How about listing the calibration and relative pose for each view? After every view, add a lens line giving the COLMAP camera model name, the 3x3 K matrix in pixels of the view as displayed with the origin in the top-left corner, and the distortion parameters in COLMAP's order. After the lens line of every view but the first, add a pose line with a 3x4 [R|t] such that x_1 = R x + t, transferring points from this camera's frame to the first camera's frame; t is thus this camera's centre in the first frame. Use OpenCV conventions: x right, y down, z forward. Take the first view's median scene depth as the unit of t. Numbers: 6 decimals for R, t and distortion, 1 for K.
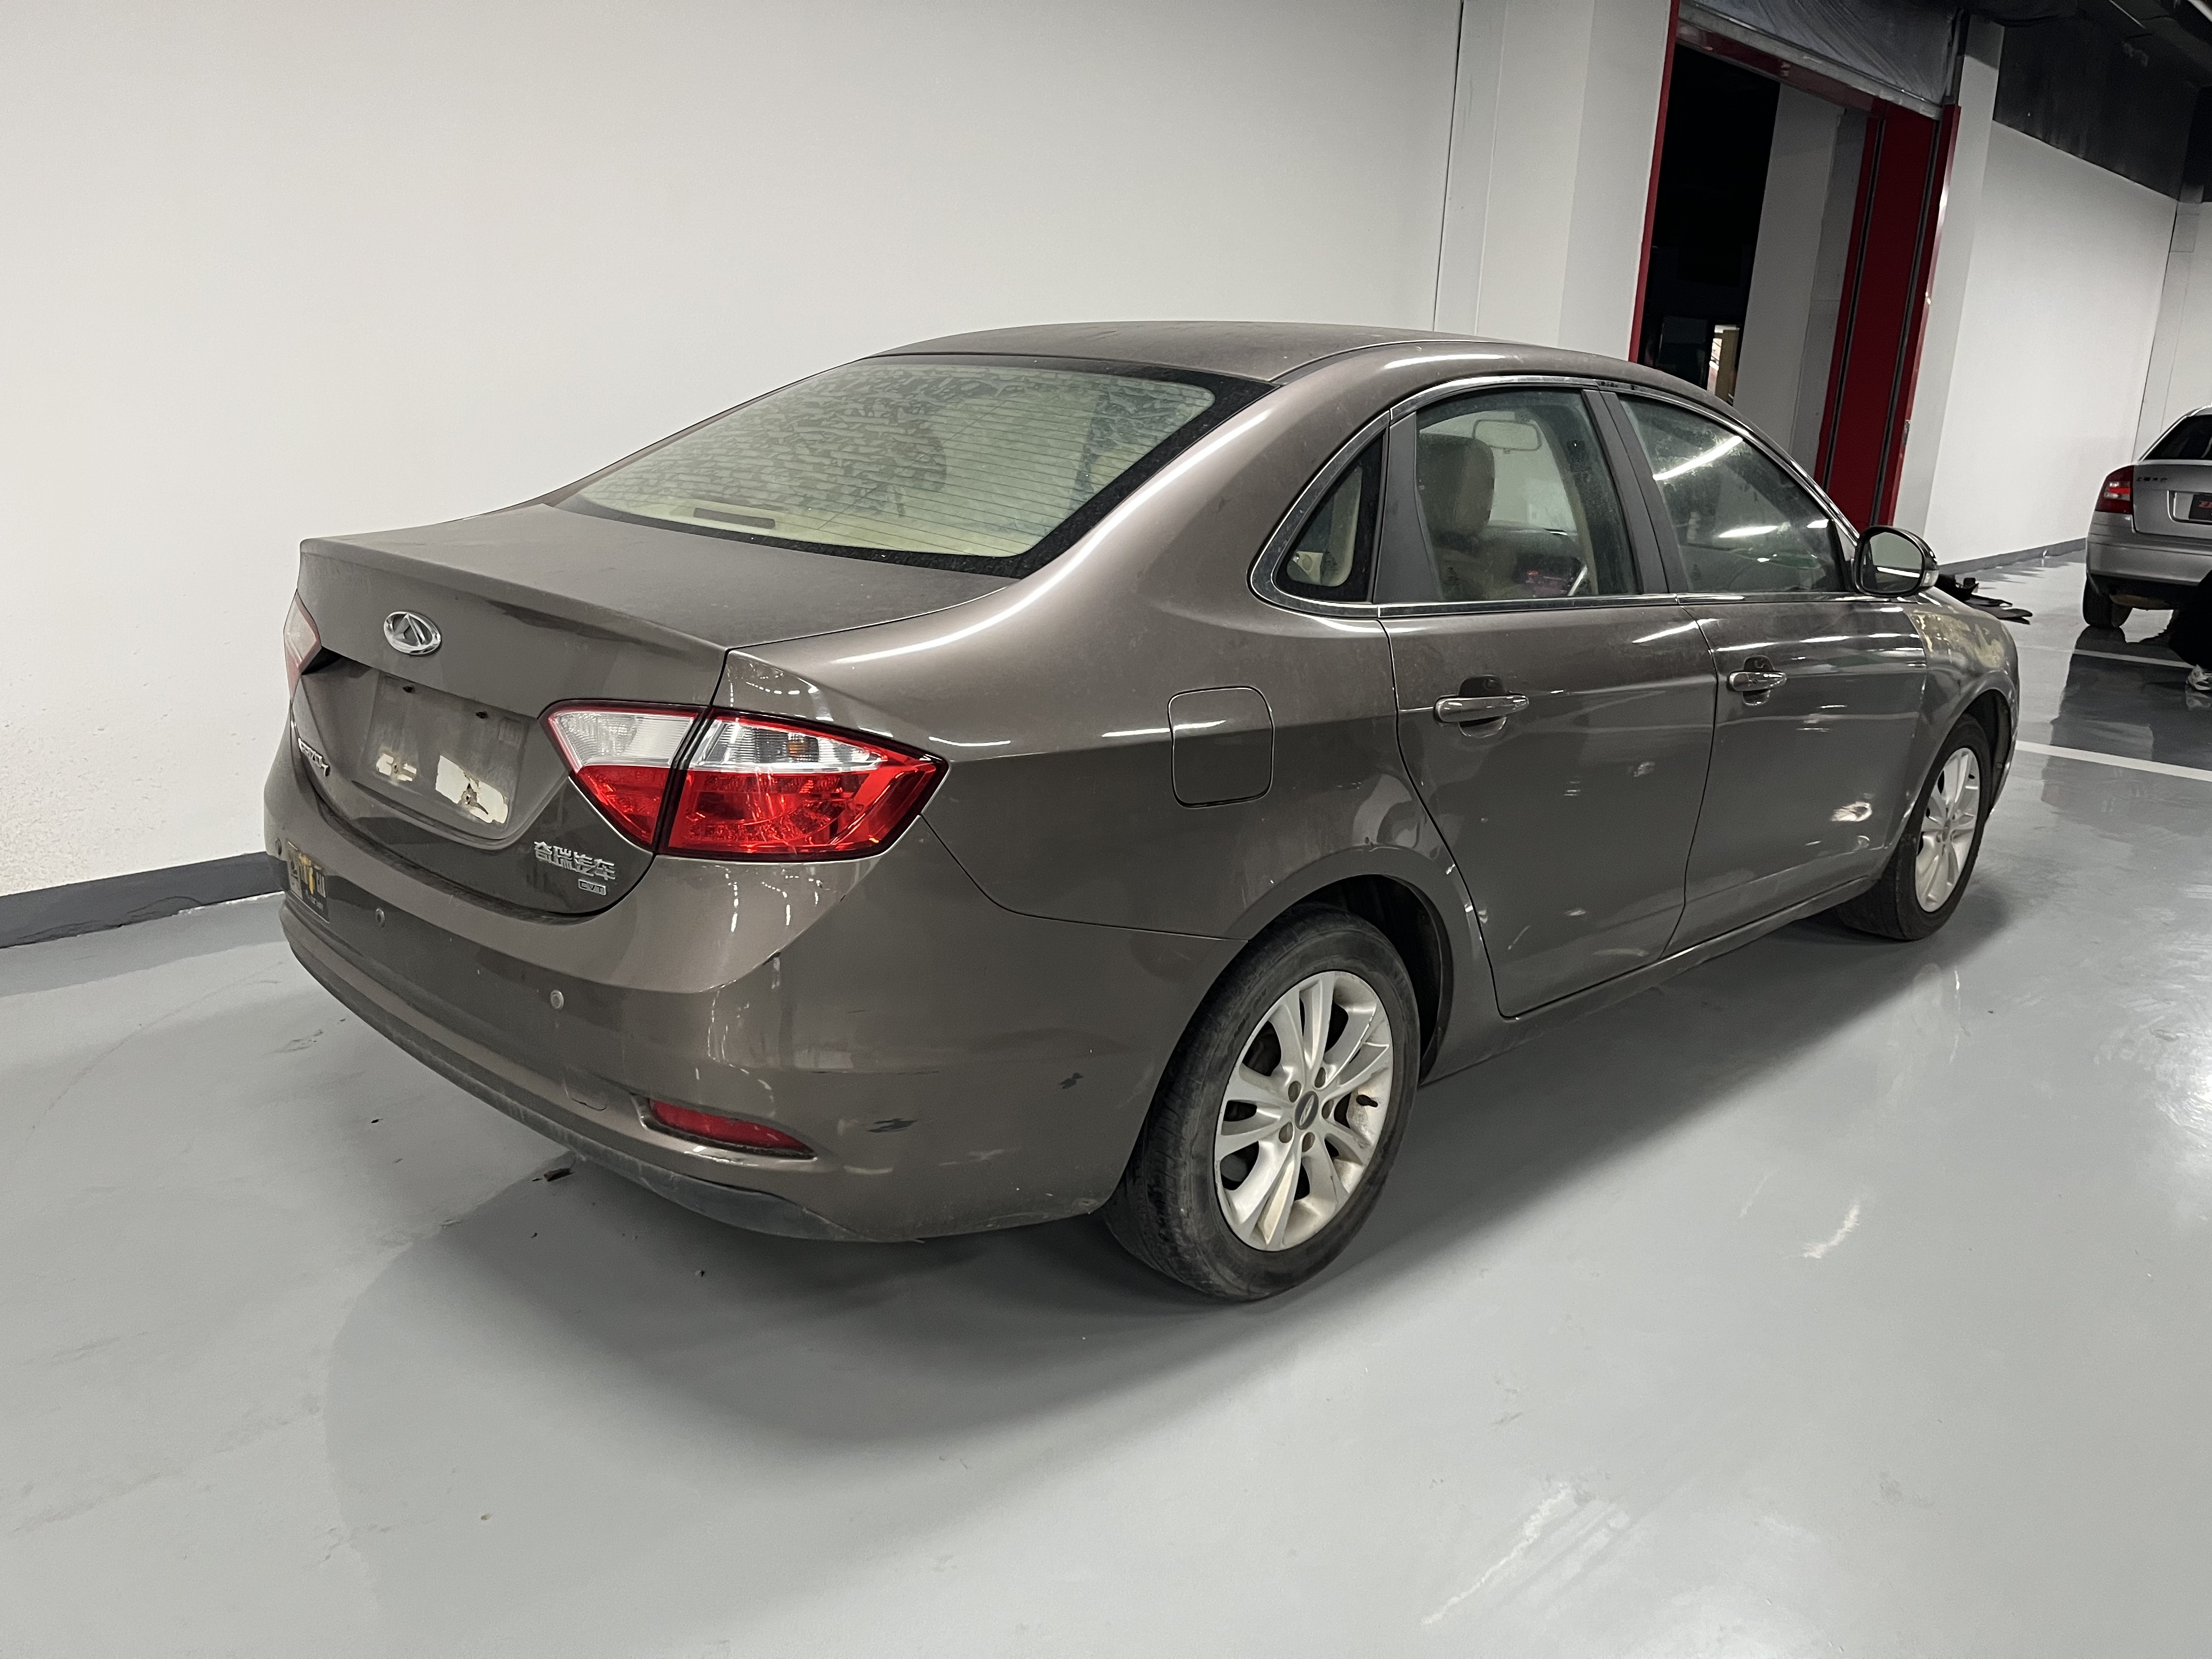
lens RADIAL K [[1651.5, 0, 1106.7], [0, 1651.5, 788.3], [0, 0, 1]] dist [0.082584, -0.119307]
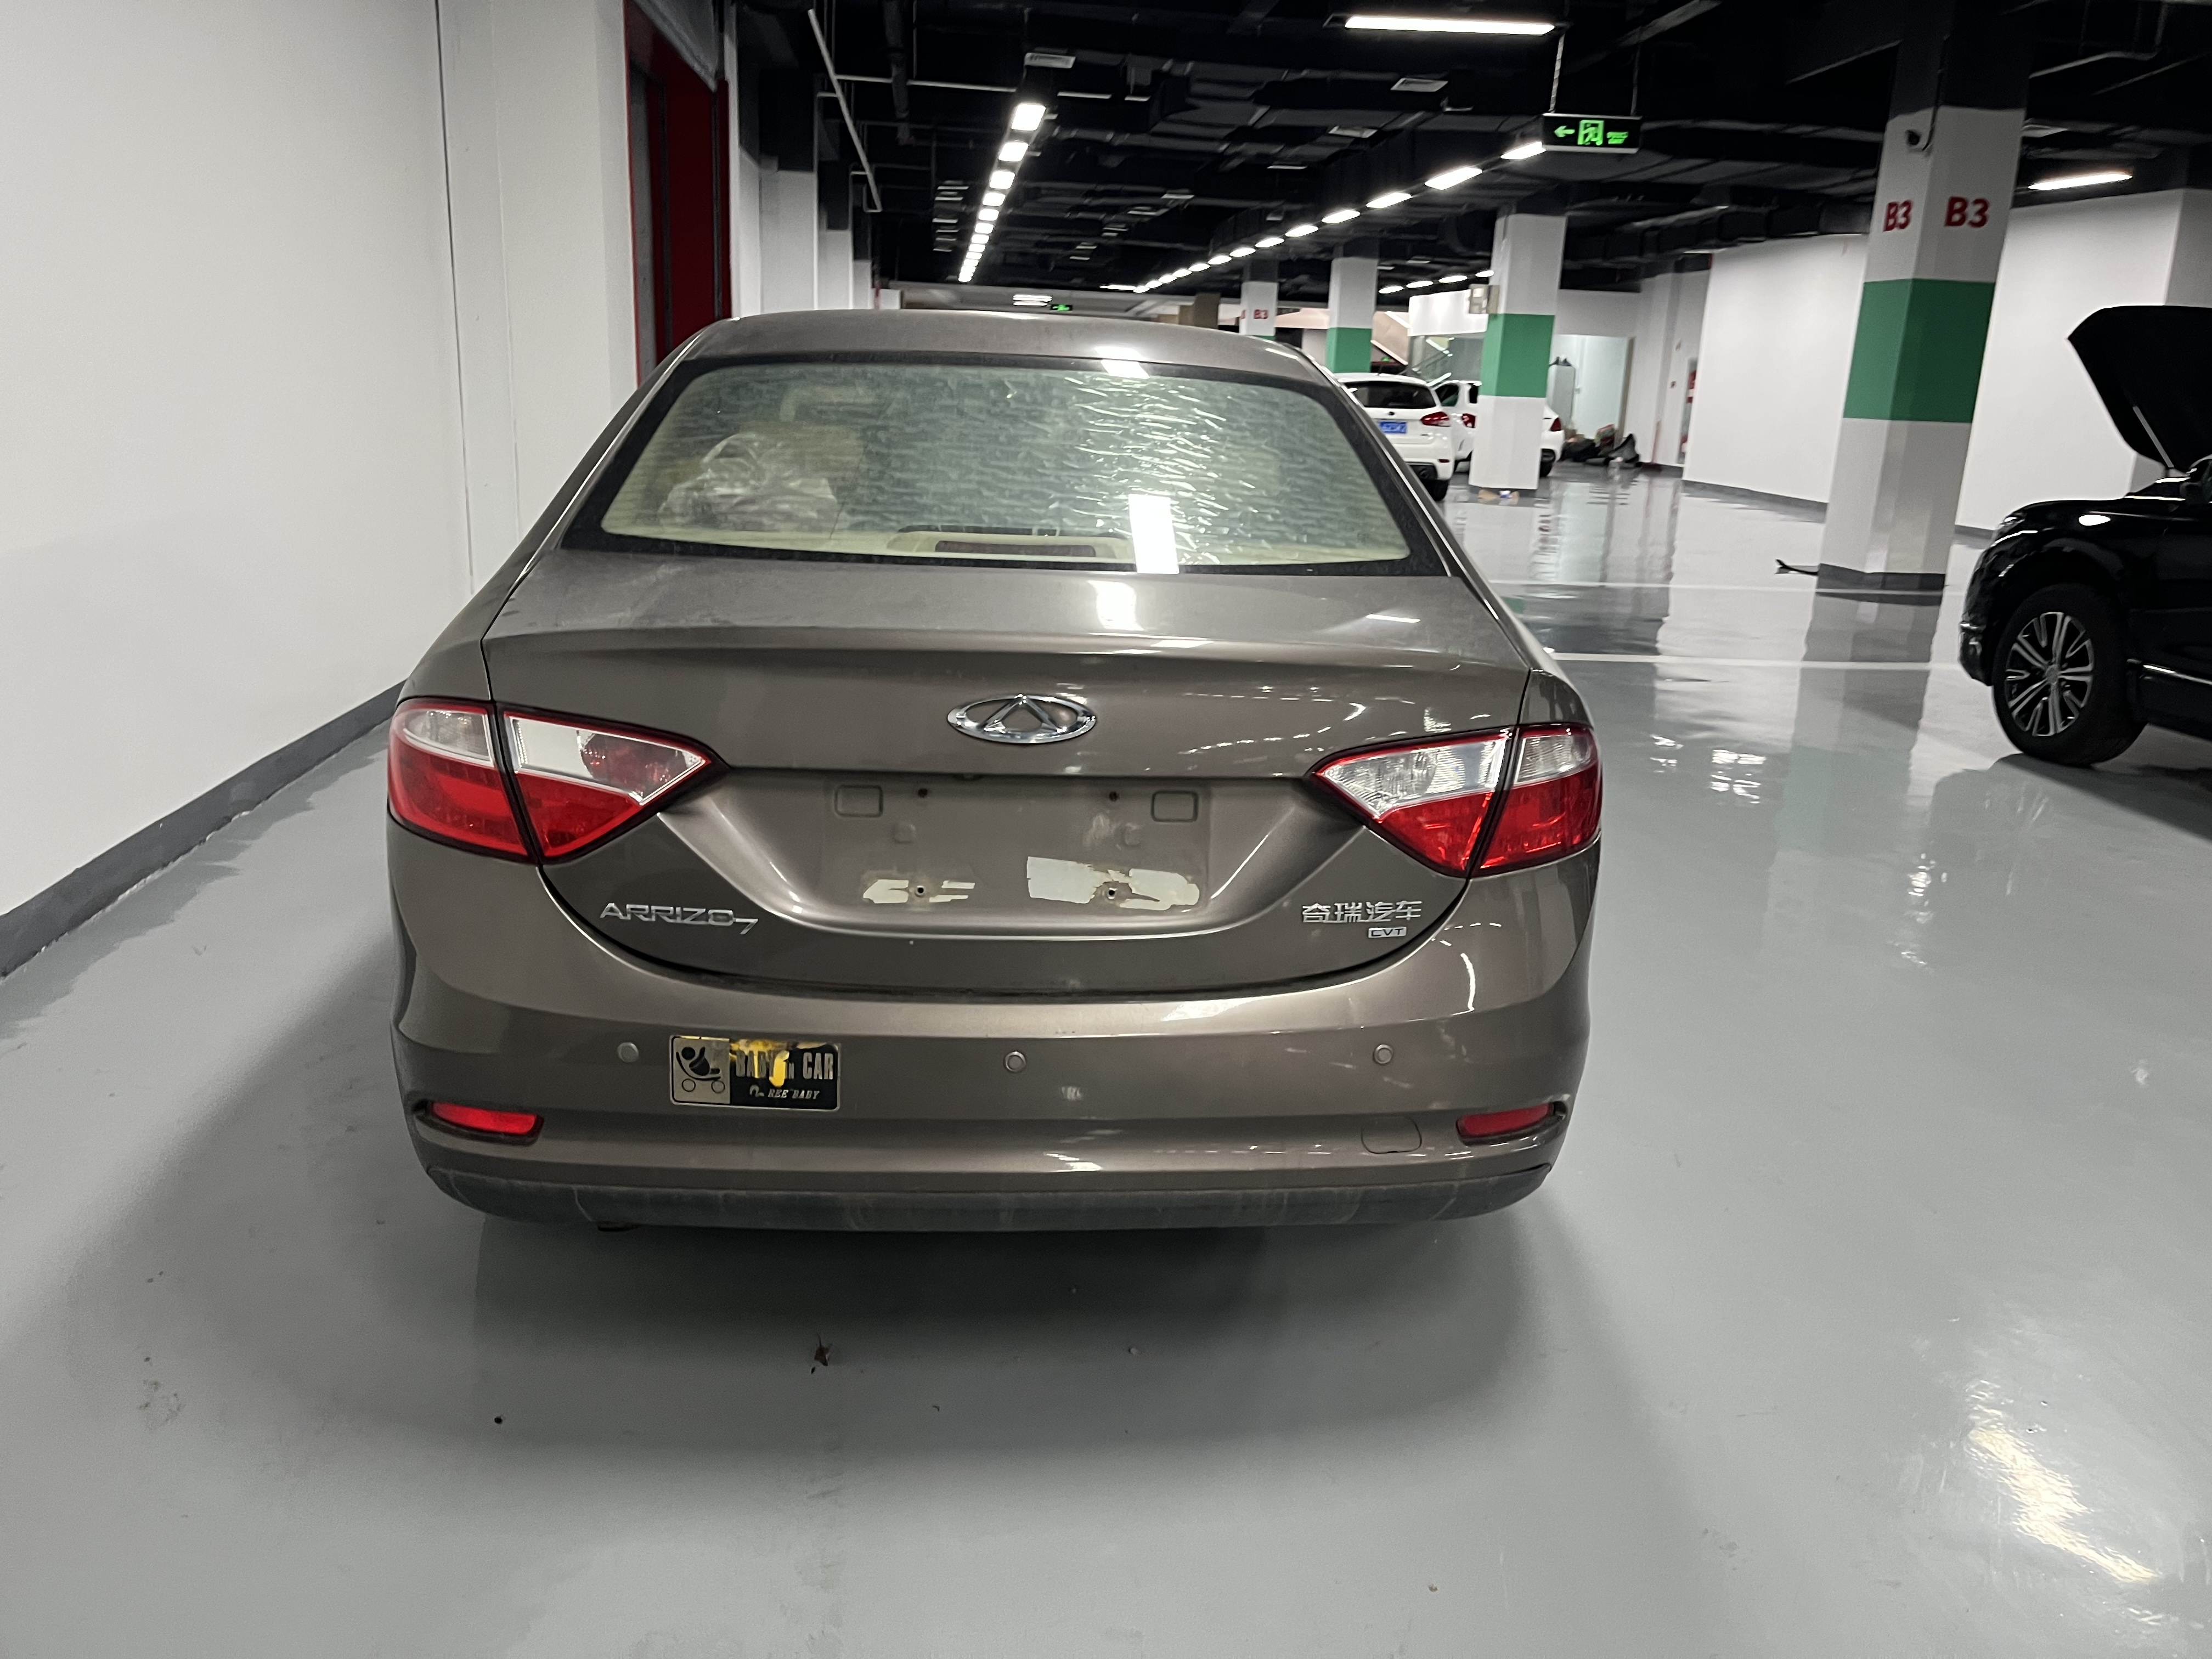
lens RADIAL K [[1651.5, 0, 1106.7], [0, 1651.5, 788.3], [0, 0, 1]] dist [0.082584, -0.119307]
pose [[0.661872, -0.194200, 0.724025, -0.993153], [0.165974, 0.979852, 0.111093, -0.143437], [-0.731012, 0.046640, 0.680769, 0.402273]]
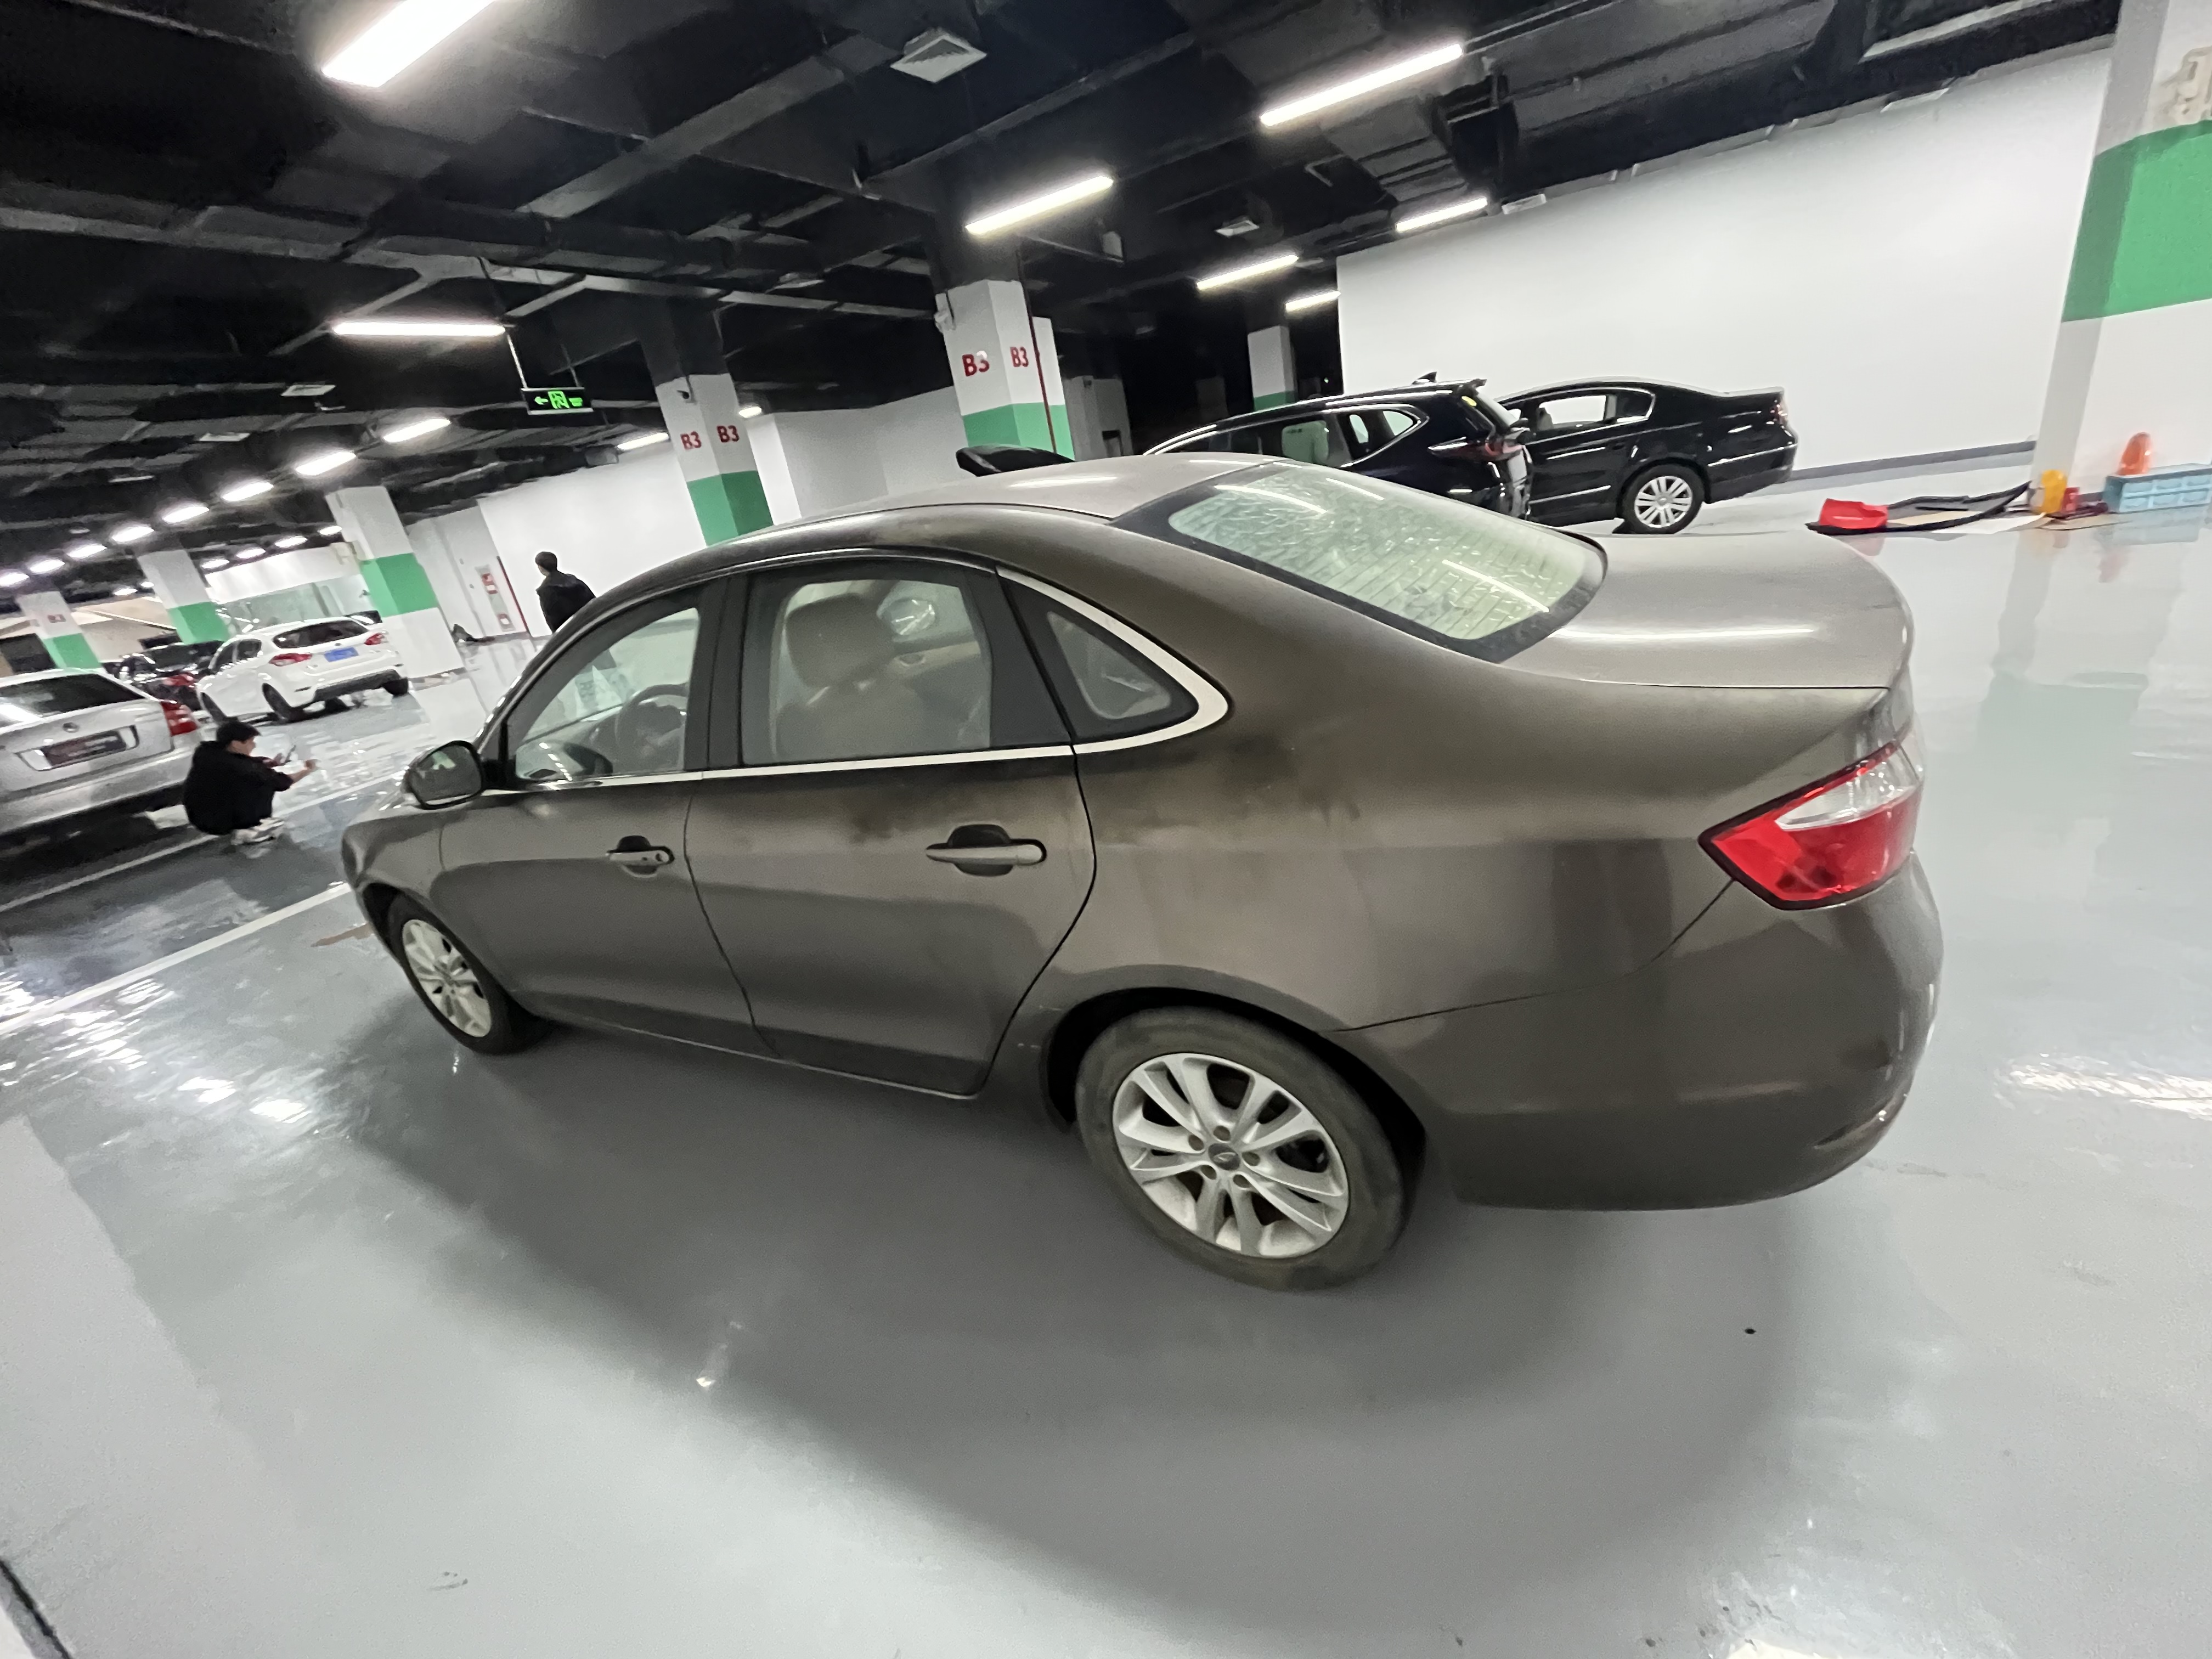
lens RADIAL K [[895.1, 0, 1095.3], [0, 895.1, 825.0], [0, 0, 1]] dist [-0.008925, 0.000274]
pose [[-0.279462, -0.345142, 0.895979, -0.907028], [0.385607, 0.814254, 0.433934, -0.482292], [-0.879323, 0.466764, -0.094464, 1.649653]]
